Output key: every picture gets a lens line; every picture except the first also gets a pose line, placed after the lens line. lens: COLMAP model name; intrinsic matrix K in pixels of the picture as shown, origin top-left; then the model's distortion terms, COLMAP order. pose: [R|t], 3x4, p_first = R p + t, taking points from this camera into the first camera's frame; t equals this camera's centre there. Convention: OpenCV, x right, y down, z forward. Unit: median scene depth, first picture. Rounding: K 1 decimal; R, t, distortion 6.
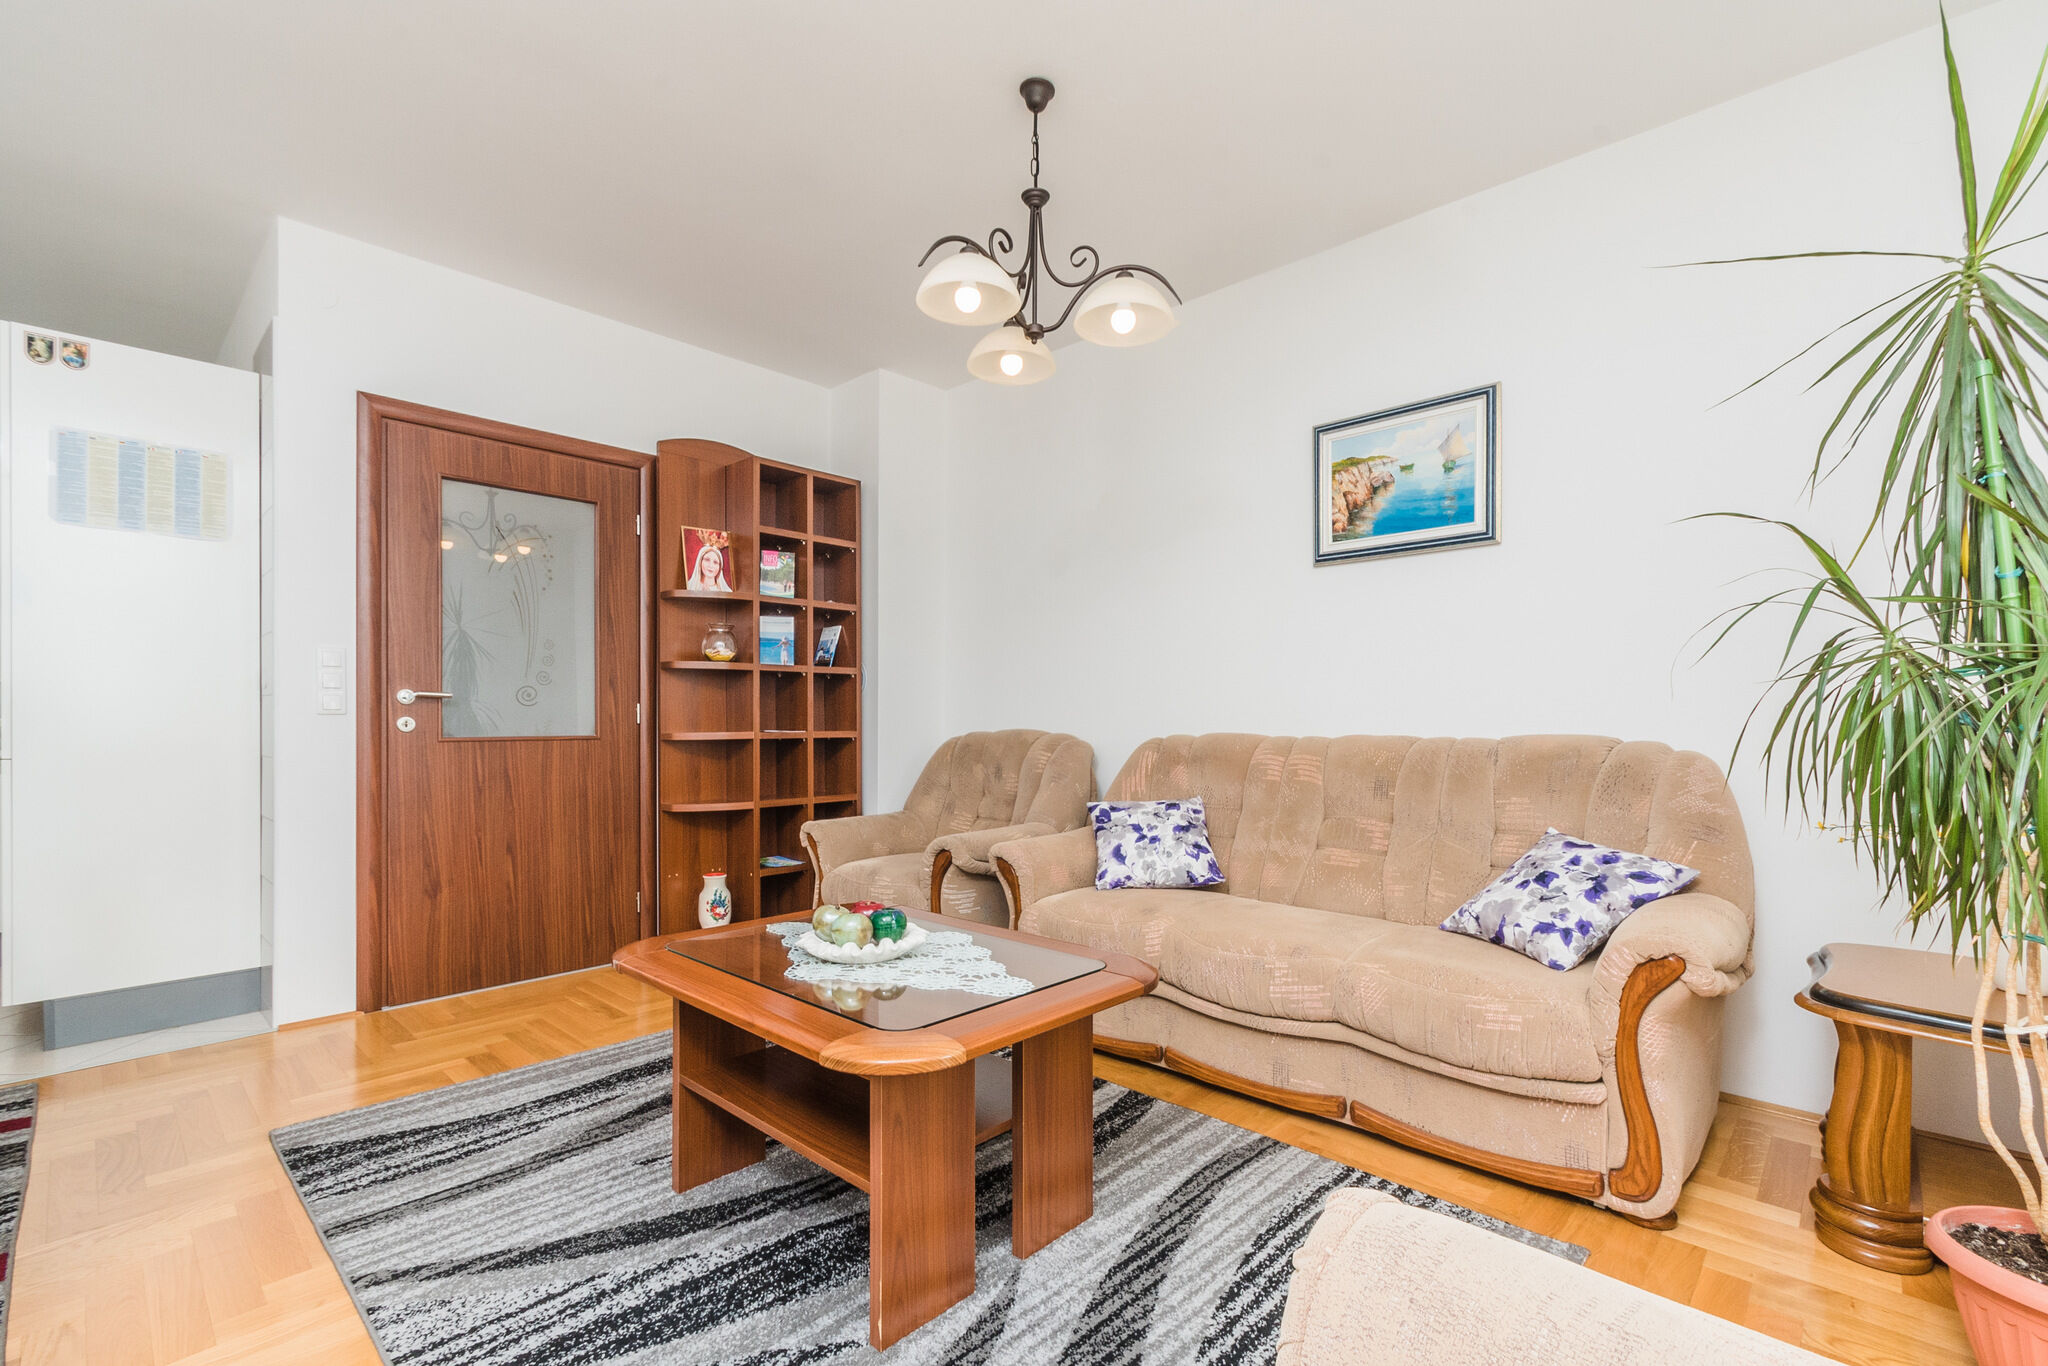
lens RADIAL K [[918.3, 0, 1022.3], [0, 918.3, 714.6], [0, 0, 1]] dist [0.004394, -0.002126]
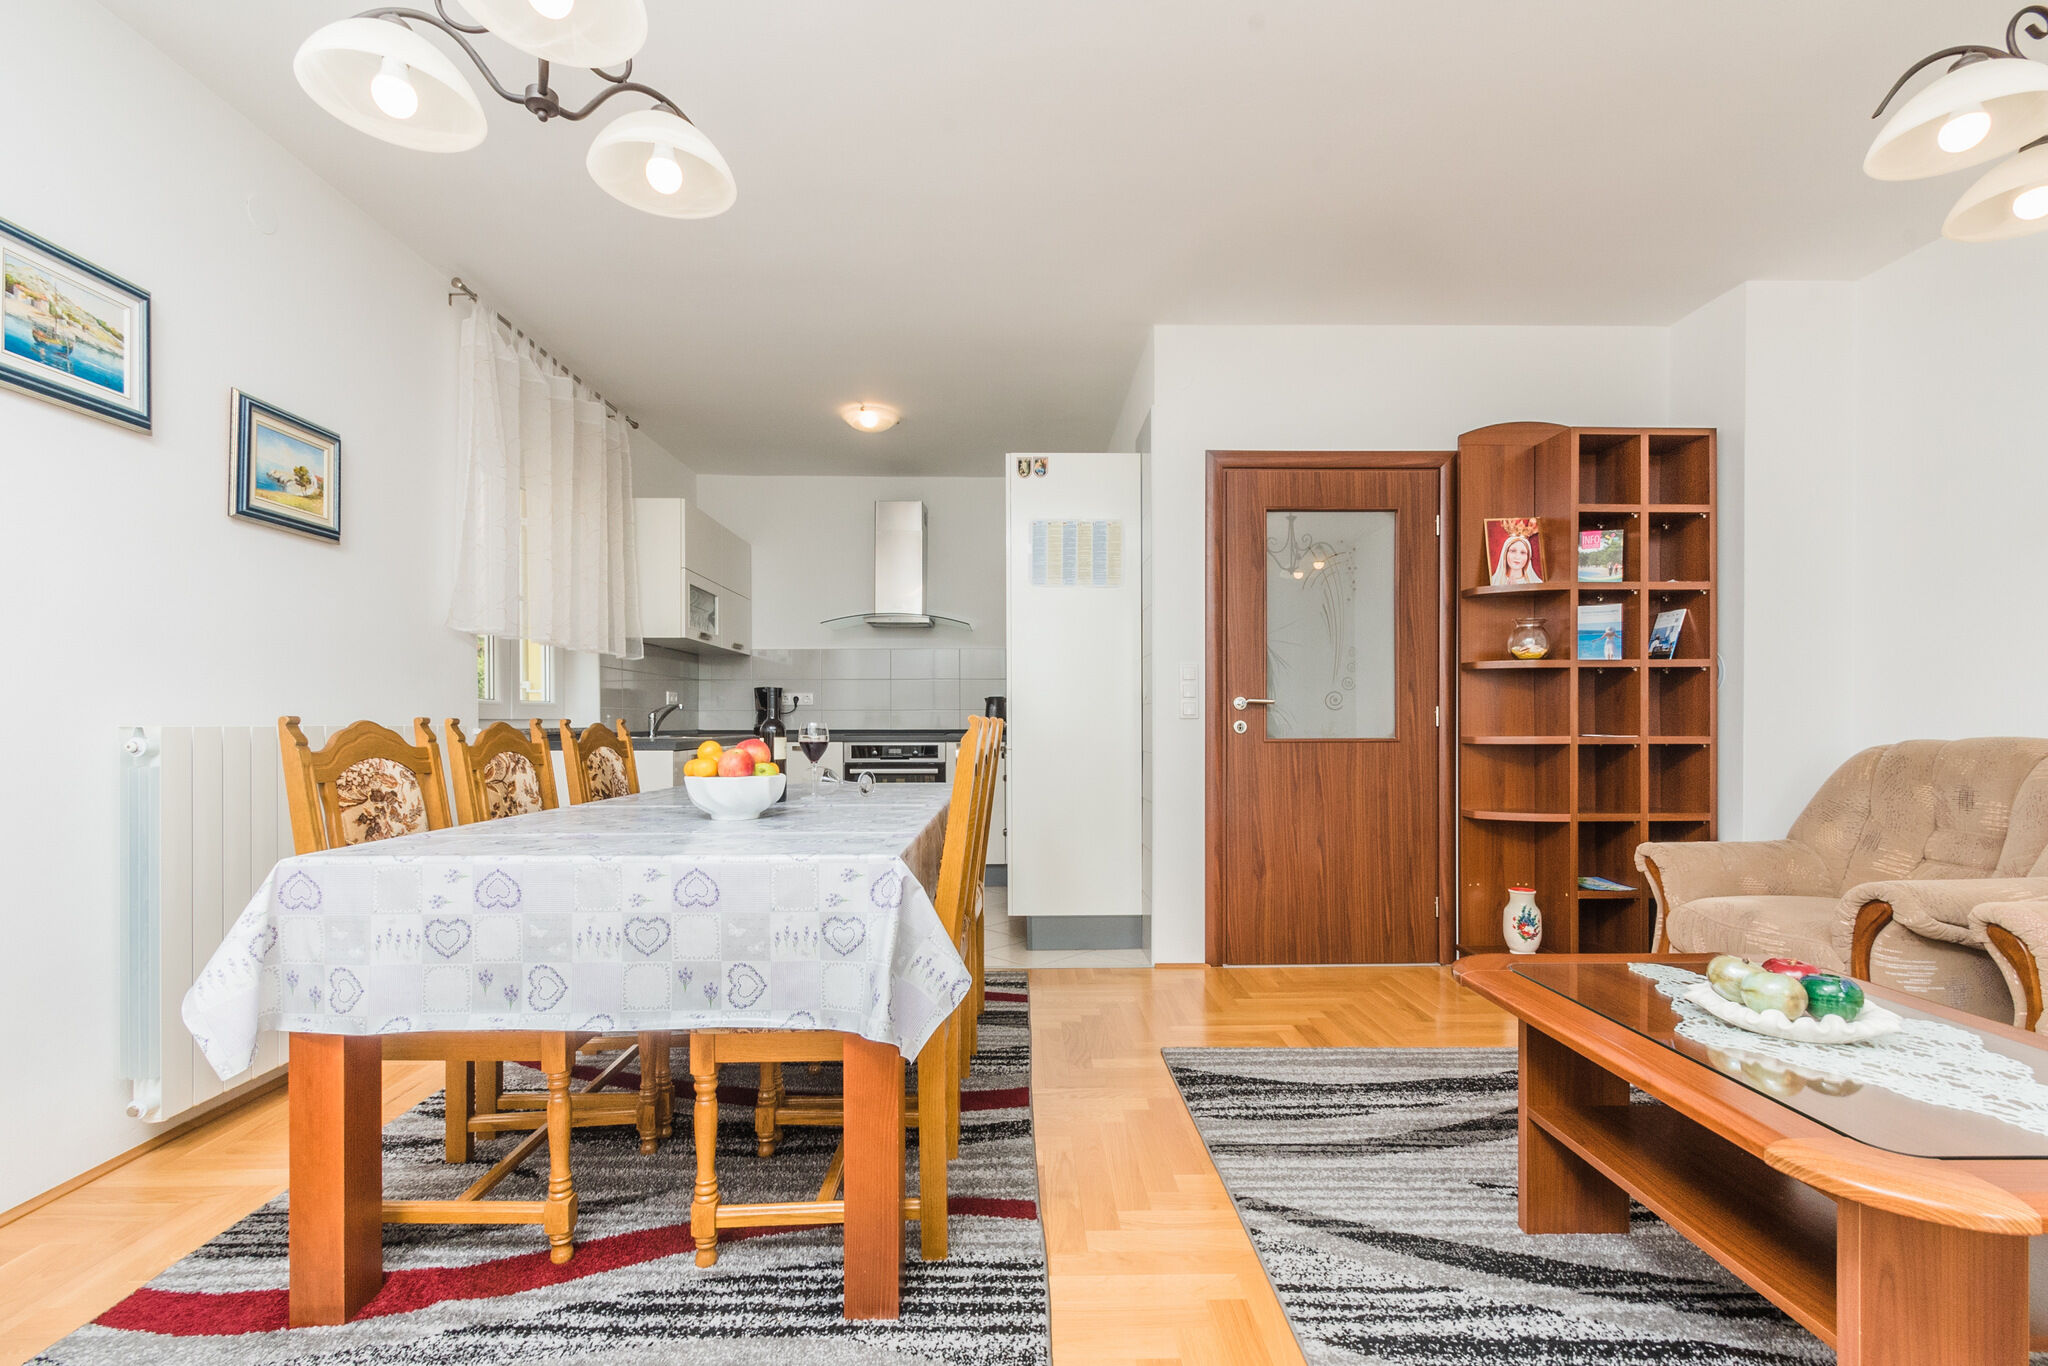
lens RADIAL K [[918.3, 0, 1025.7], [0, 918.3, 721.5], [0, 0, 1]] dist [0.004394, -0.002126]
pose [[0.689846, -0.000154, -0.723956, -0.013066], [0.004179, 0.999984, 0.003768, -0.001573], [0.723944, -0.005625, 0.689836, -0.003081]]
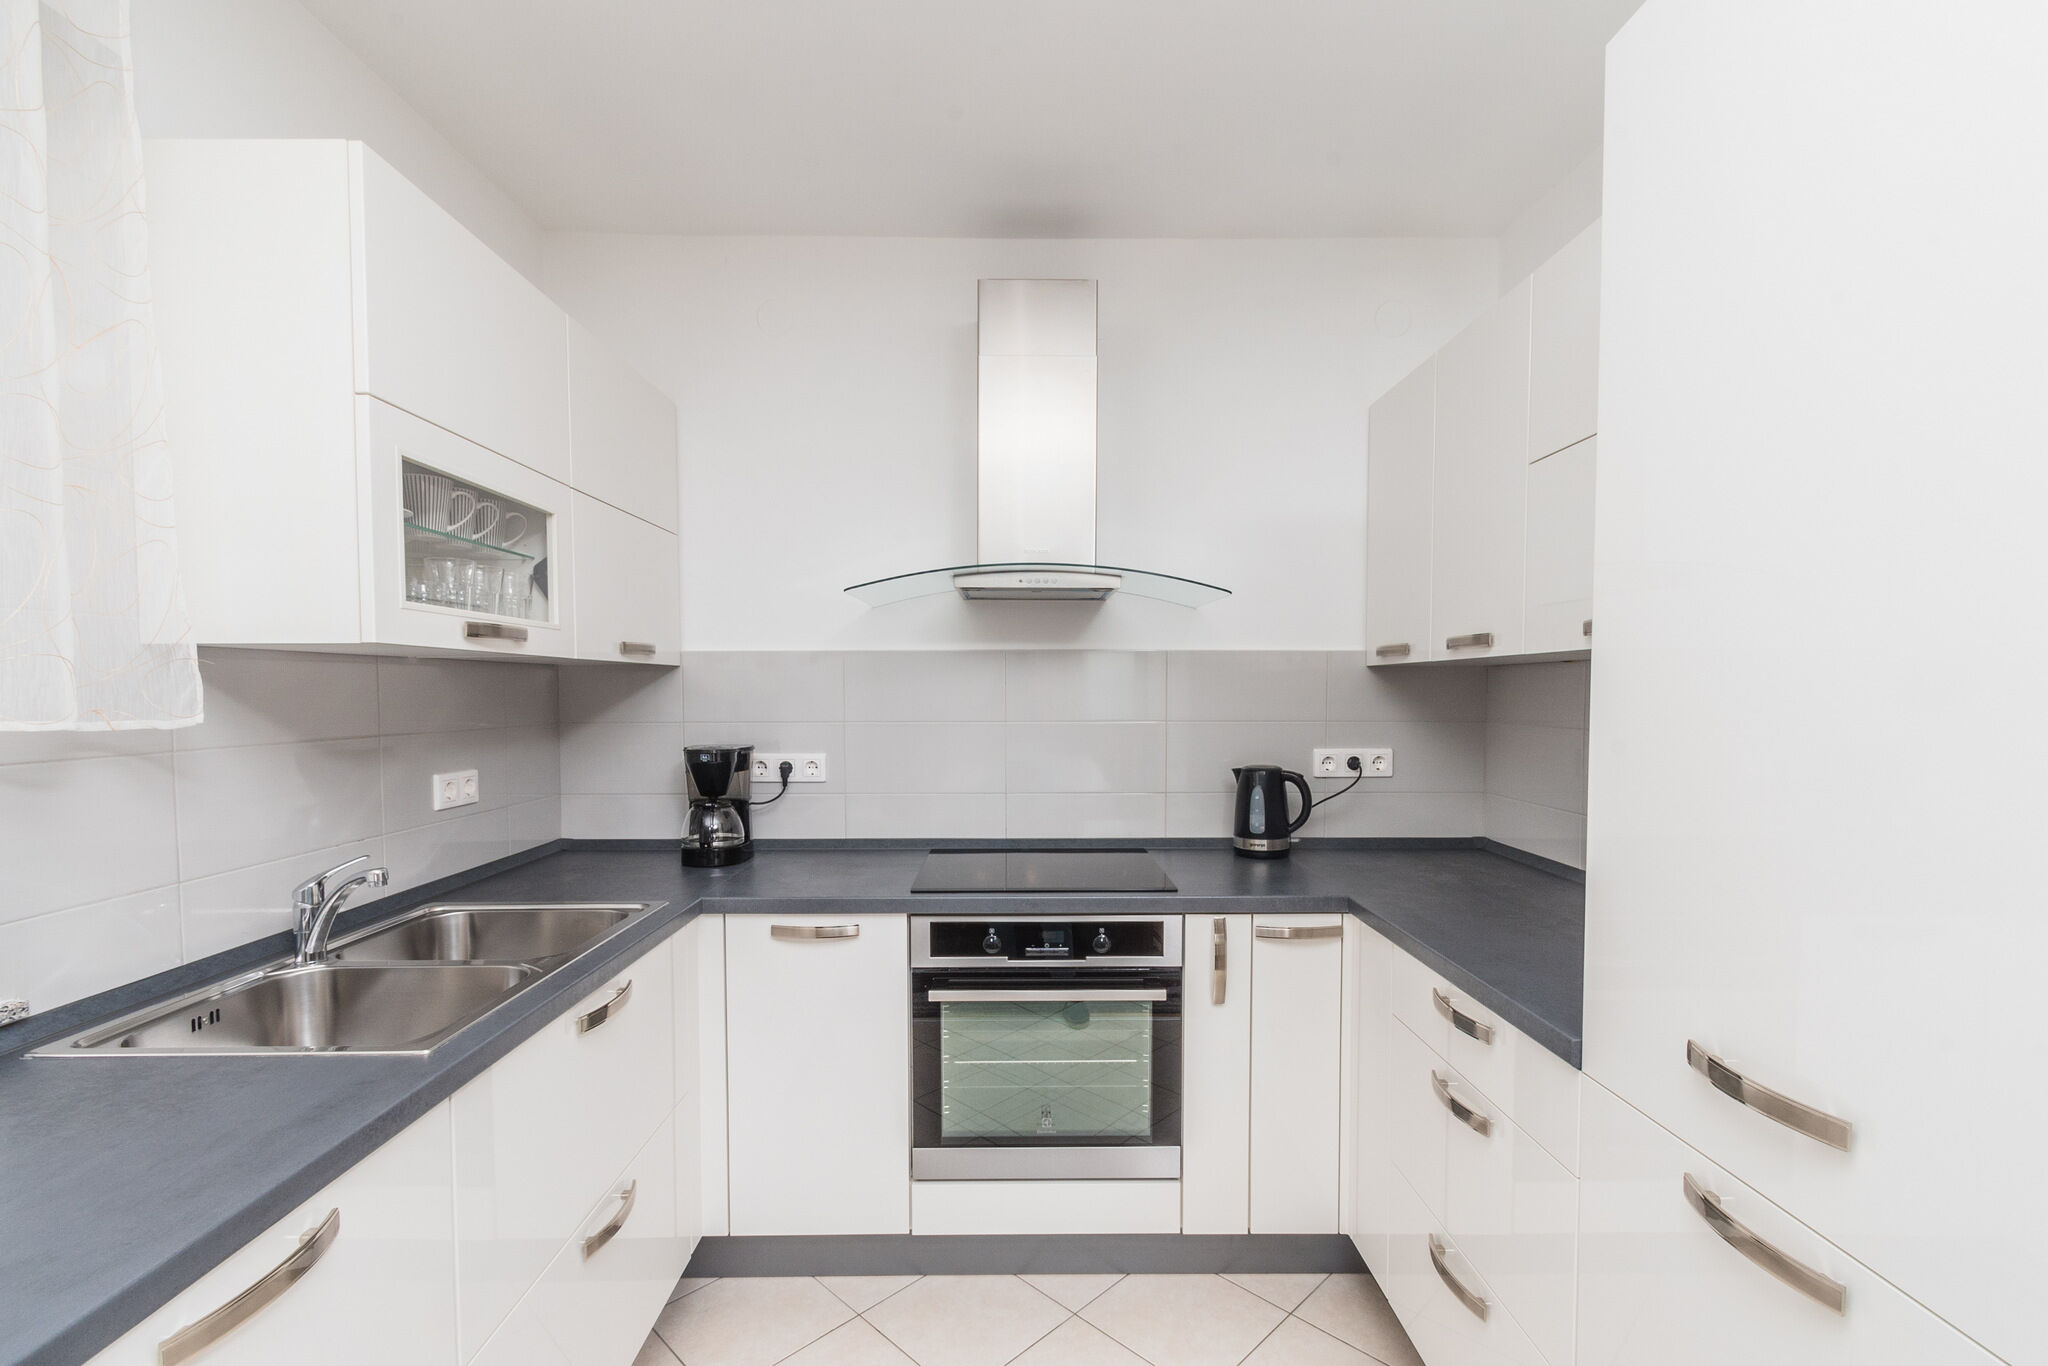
lens RADIAL K [[918.3, 0, 1047.4], [0, 918.3, 730.8], [0, 0, 1]] dist [0.004394, -0.002126]
pose [[0.698669, 0.033001, -0.714684, -1.058850], [0.002752, 0.998804, 0.048811, -0.126624], [0.715440, -0.036070, 0.697742, 0.613064]]
